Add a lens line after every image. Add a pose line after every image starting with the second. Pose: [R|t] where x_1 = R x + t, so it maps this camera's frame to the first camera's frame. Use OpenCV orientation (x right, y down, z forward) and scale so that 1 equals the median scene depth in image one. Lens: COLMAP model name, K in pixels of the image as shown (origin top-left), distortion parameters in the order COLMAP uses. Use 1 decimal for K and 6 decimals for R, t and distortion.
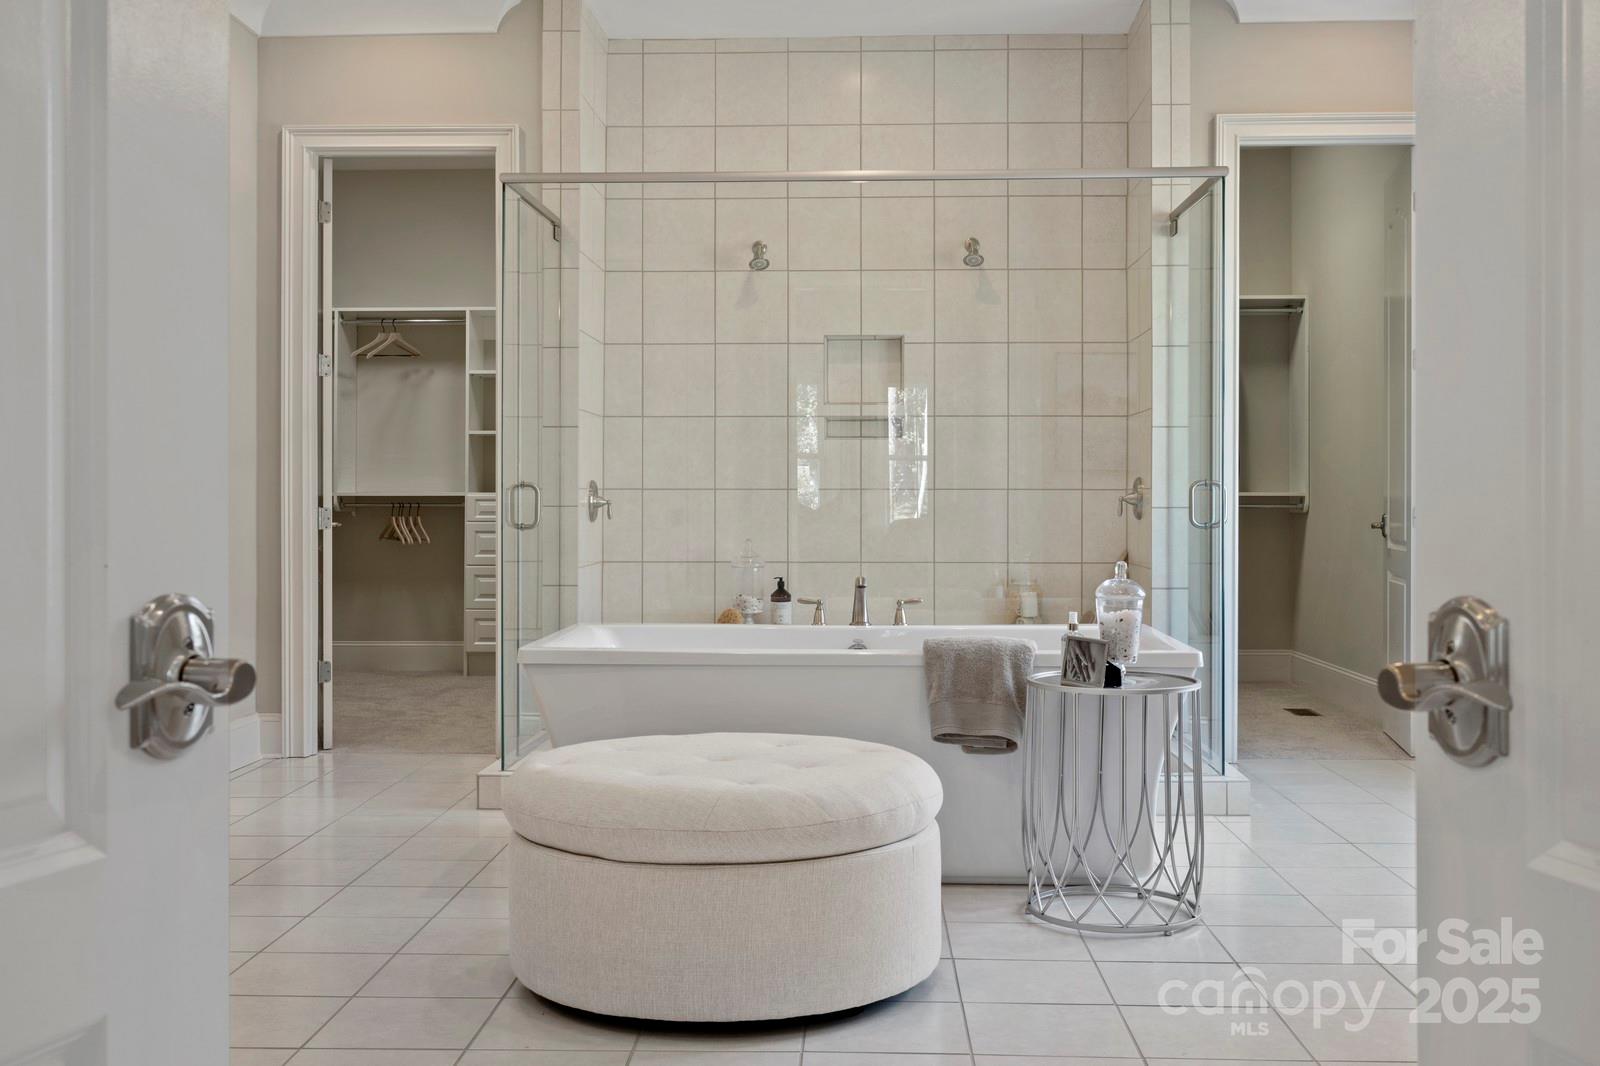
lens RADIAL K [[1576.7, 0, 798.8], [0, 1576.7, 495.5], [0, 0, 1]] dist [-0.002686, -0.000690]
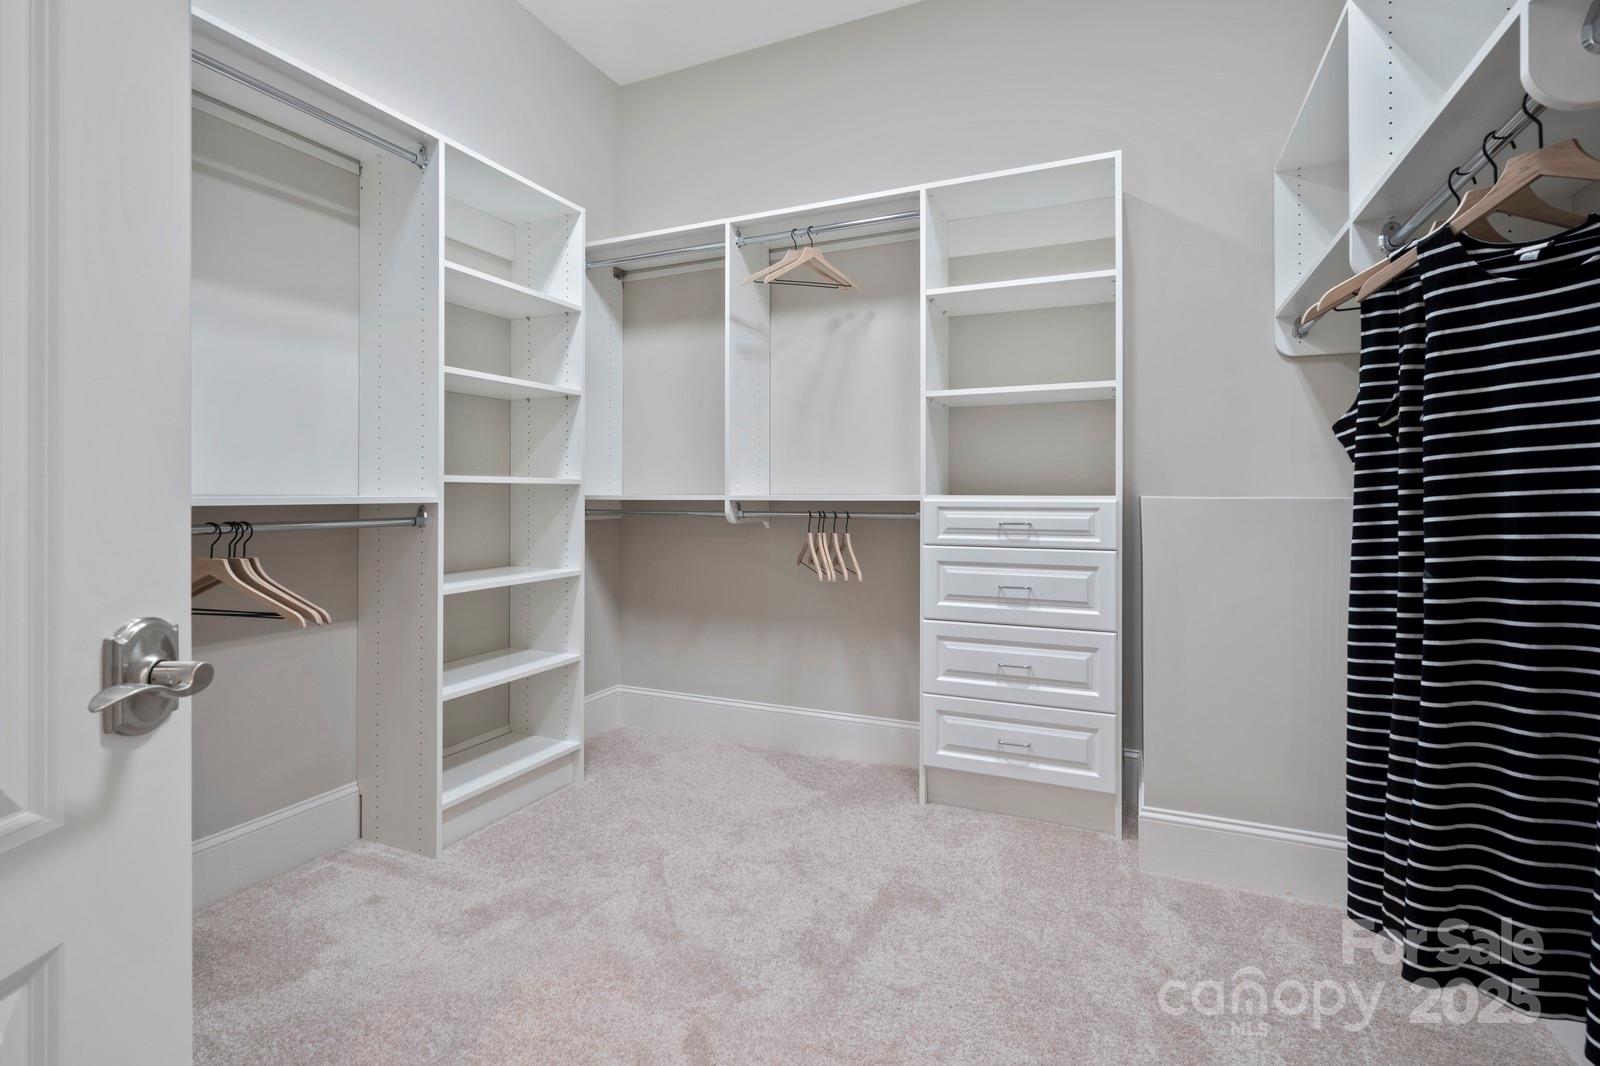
lens RADIAL K [[740.7, 0, 800.9], [0, 740.7, 497.0], [0, 0, 1]] dist [-0.002472, 0.000321]
pose [[0.929659, -0.003569, -0.368403, -0.246687], [0.006440, 0.999958, 0.006564, -0.005323], [0.368364, -0.008474, 0.929643, 1.185219]]
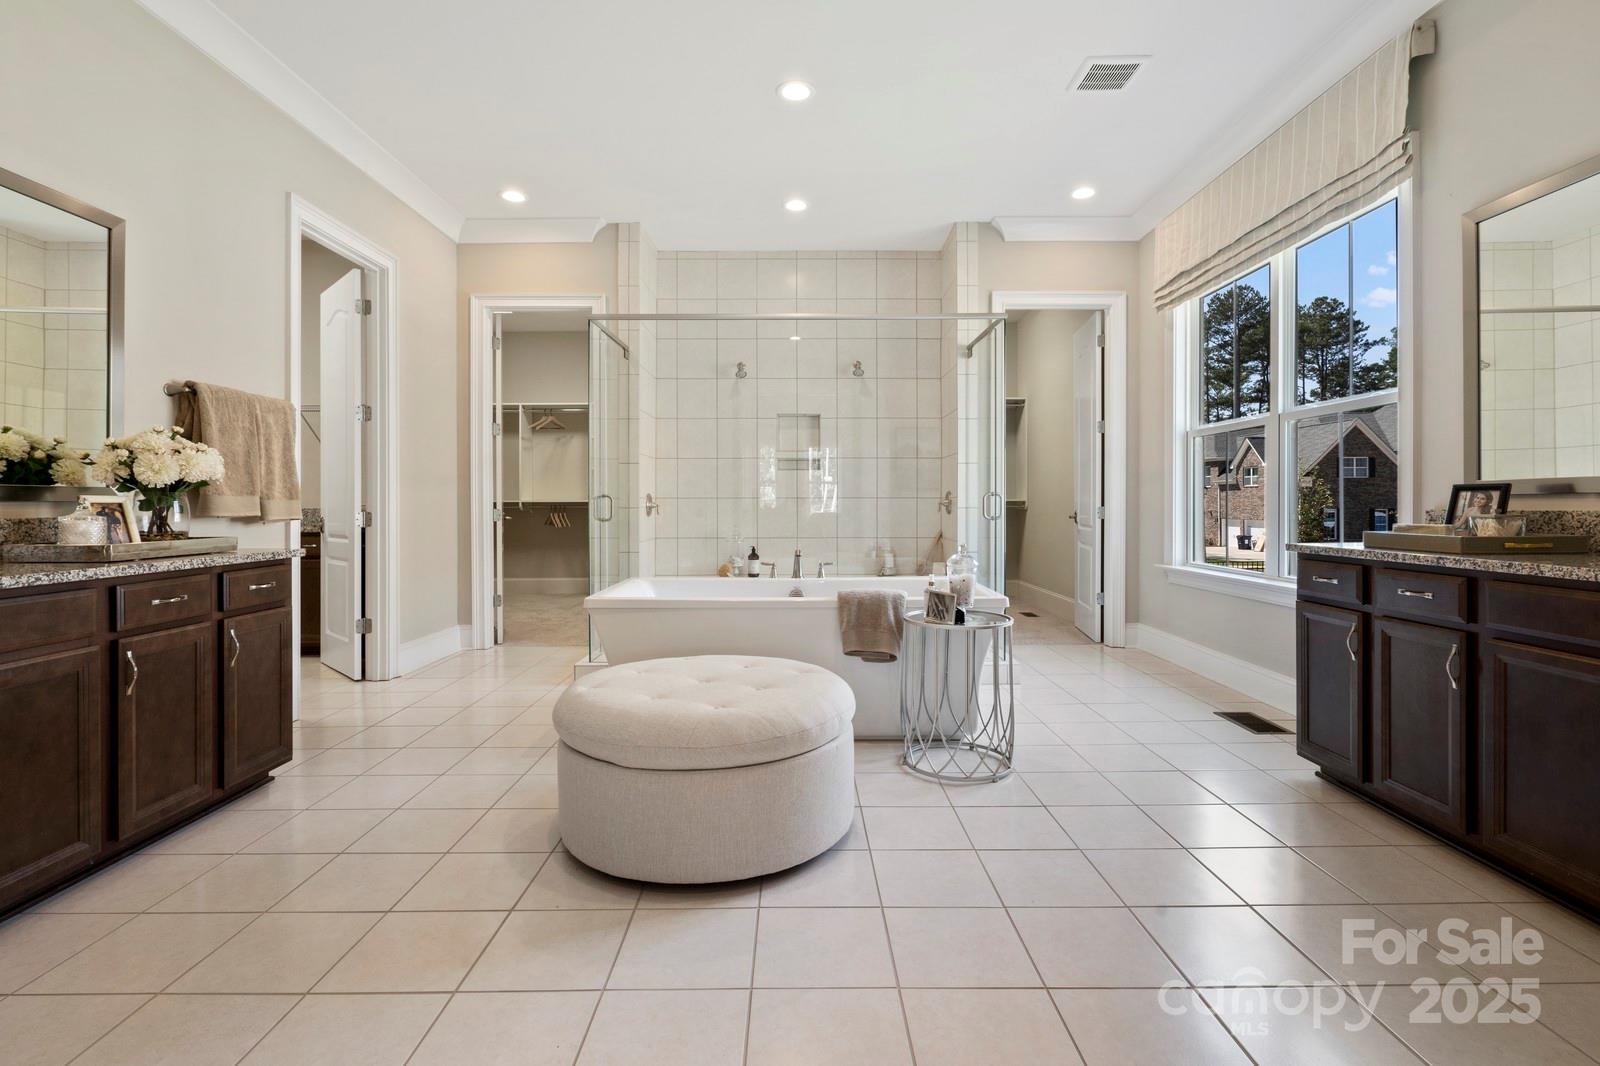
lens RADIAL K [[740.7, 0, 800.9], [0, 740.7, 497.0], [0, 0, 1]] dist [-0.002472, 0.000321]
pose [[0.998932, -0.002152, 0.046152, 0.004342], [0.002395, 0.999984, -0.005207, -0.000716], [-0.046140, 0.005312, 0.998921, 0.155547]]
